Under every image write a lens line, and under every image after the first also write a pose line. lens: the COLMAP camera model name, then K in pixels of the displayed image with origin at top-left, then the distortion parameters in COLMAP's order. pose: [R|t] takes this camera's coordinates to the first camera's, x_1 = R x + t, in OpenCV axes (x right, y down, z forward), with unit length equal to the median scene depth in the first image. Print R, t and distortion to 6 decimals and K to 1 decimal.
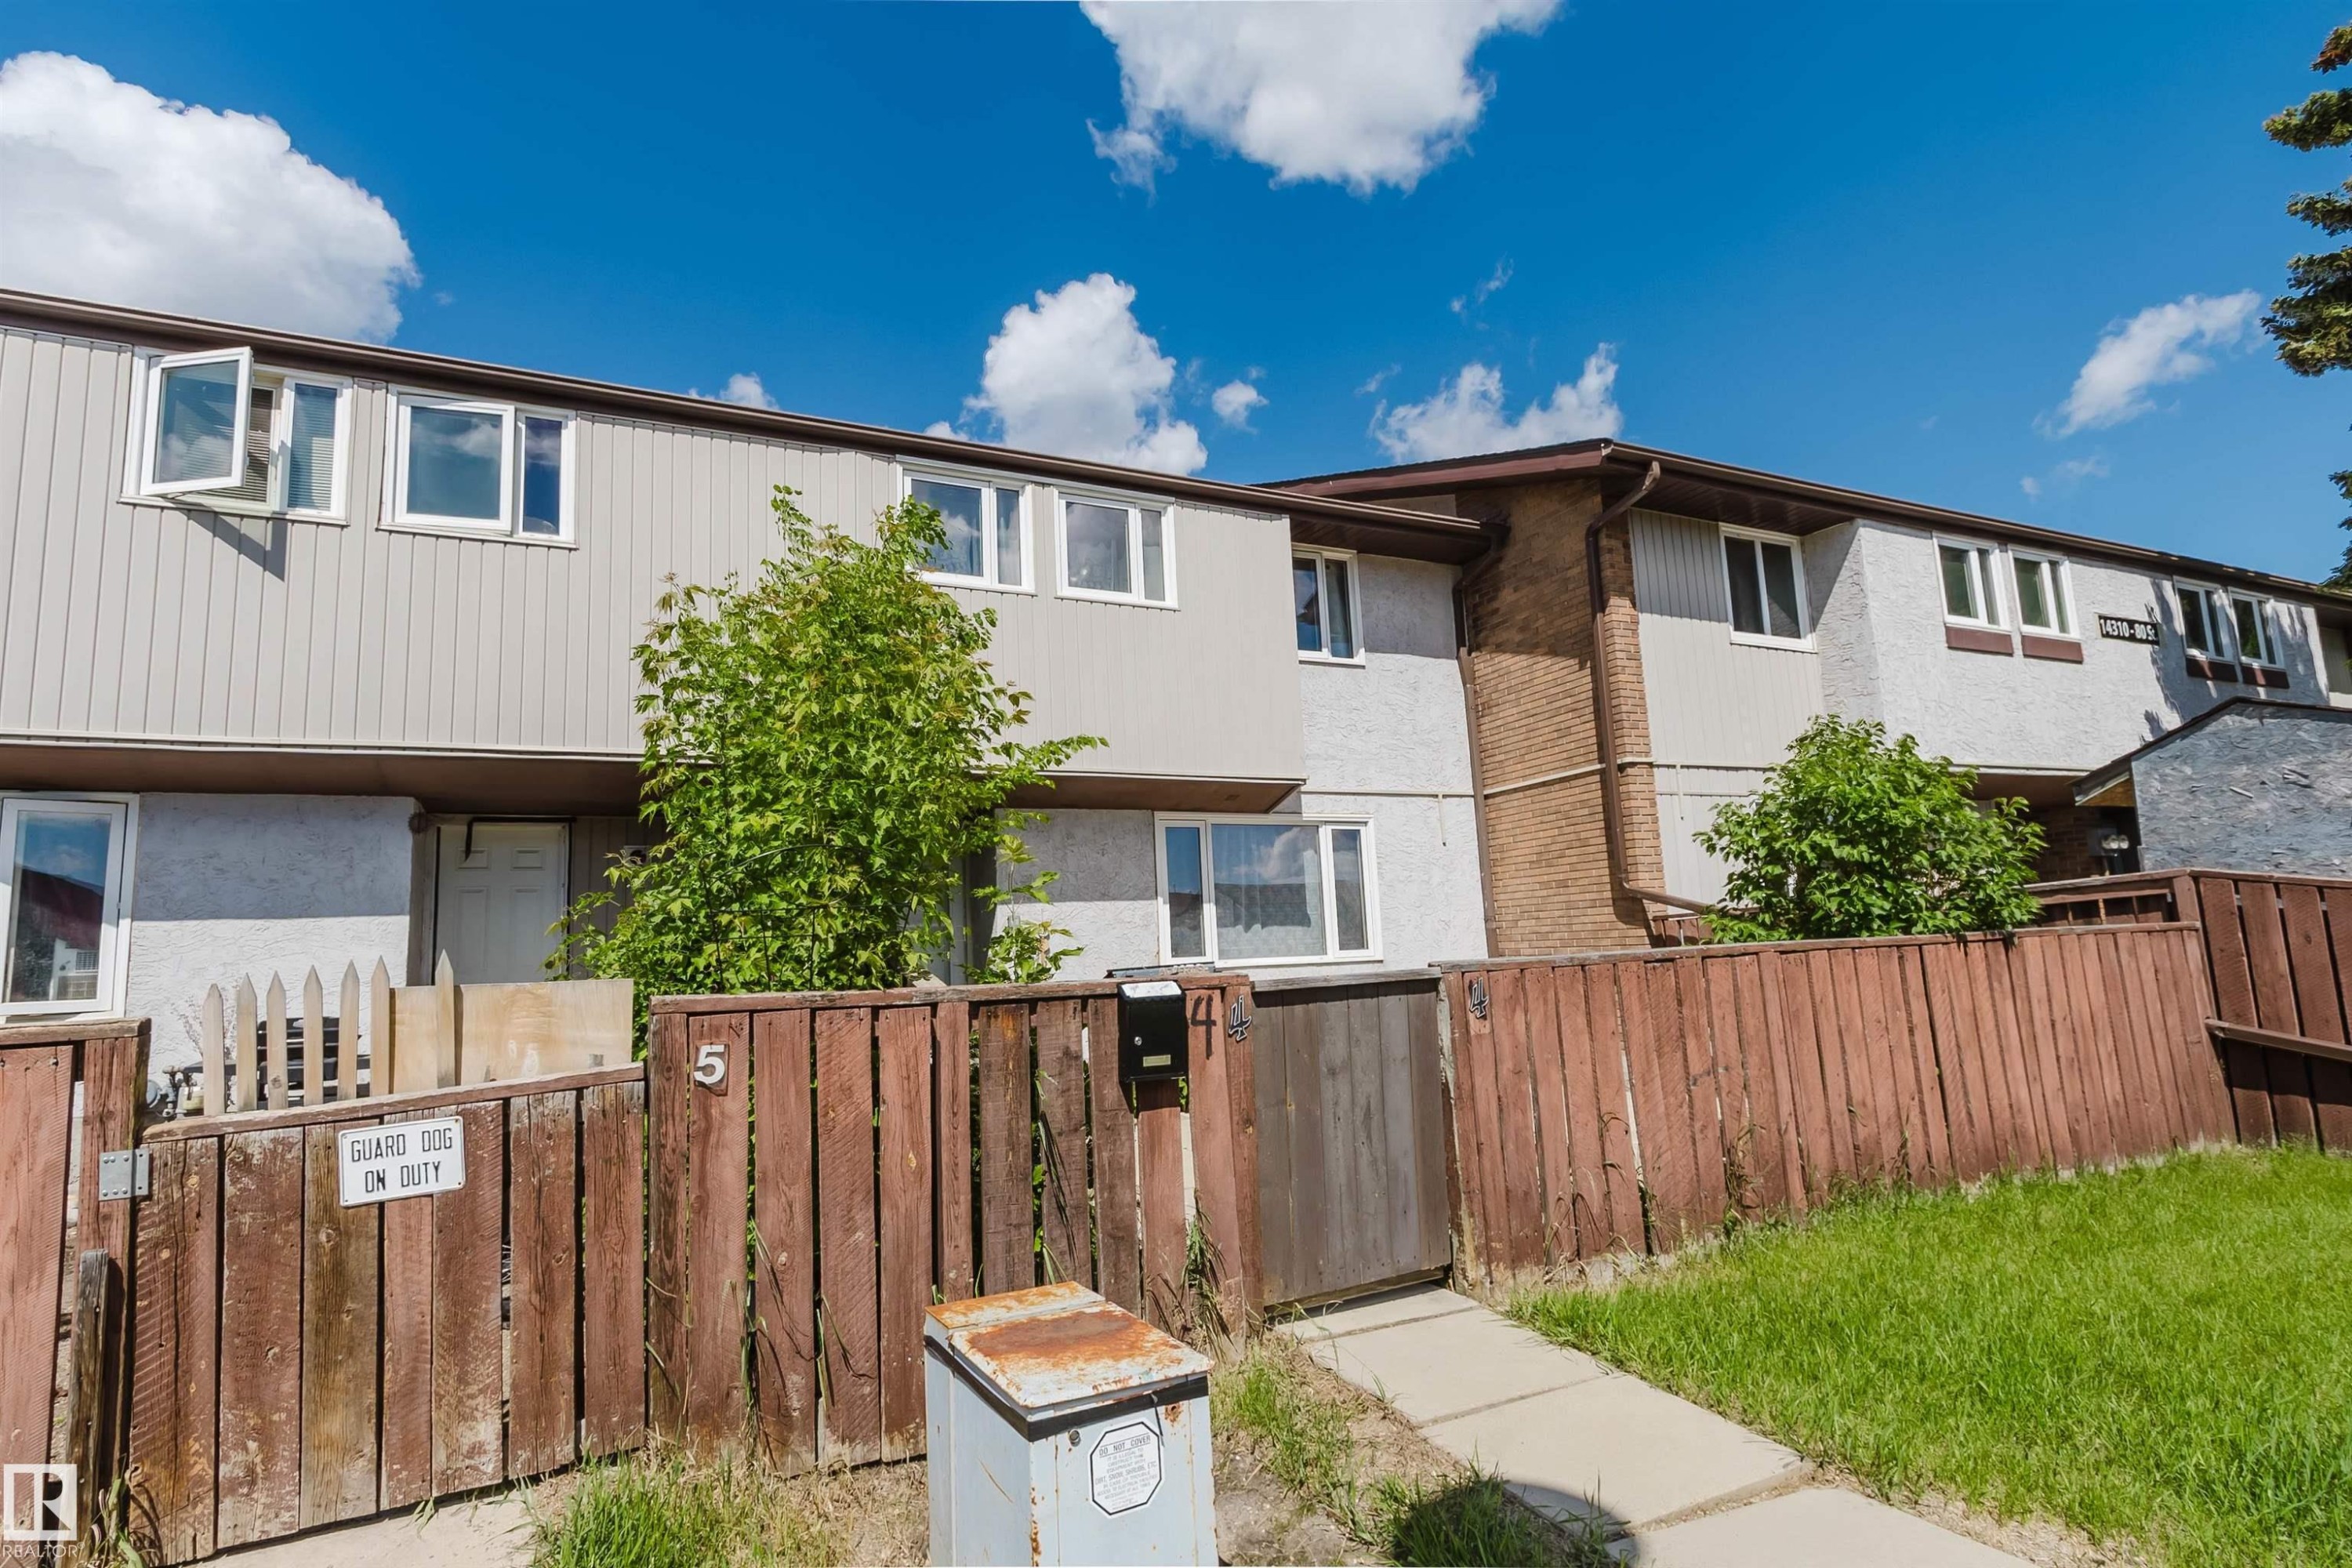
lens RADIAL K [[1027.5, 0, 1175.6], [0, 1027.5, 684.6], [0, 0, 1]] dist [0.002187, -0.000062]
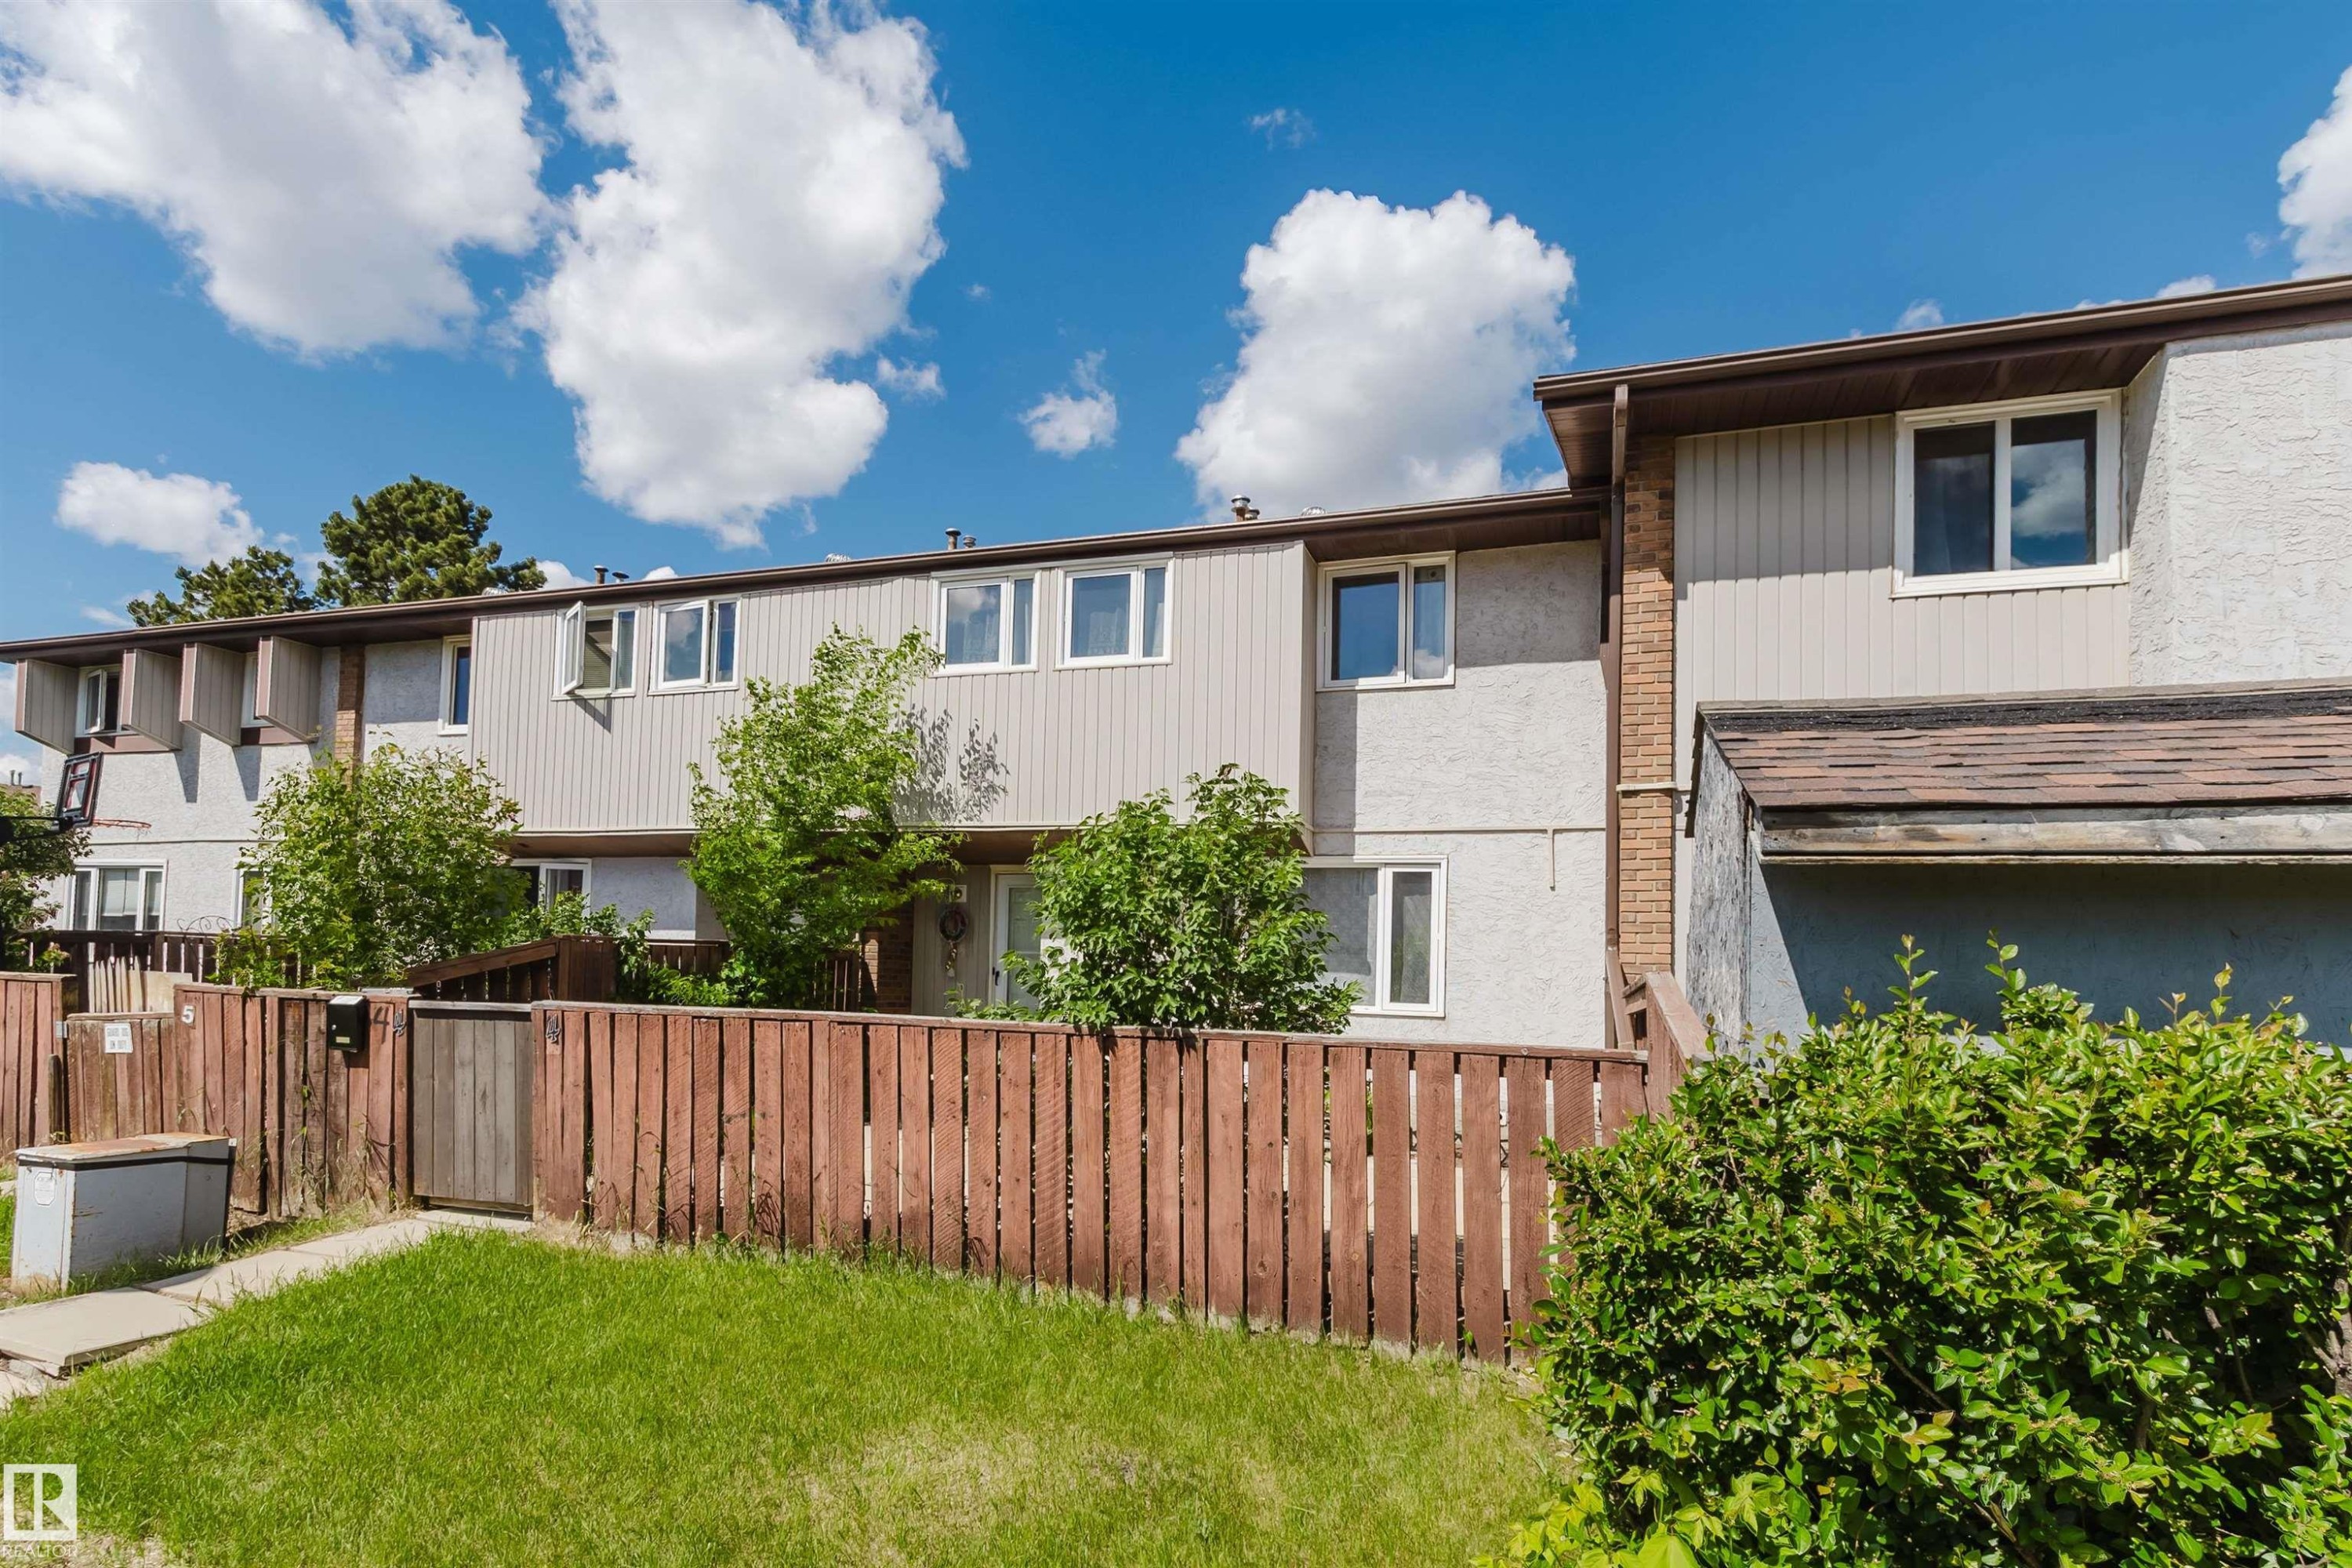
lens RADIAL K [[1067.2, 0, 1176.0], [0, 1067.2, 784.0], [0, 0, 1]] dist [0.002424, -0.000169]
pose [[0.757269, -0.049886, -0.651195, 0.718958], [0.104541, 0.993481, 0.045462, -0.000408], [0.644682, -0.102504, 0.757547, 0.184589]]
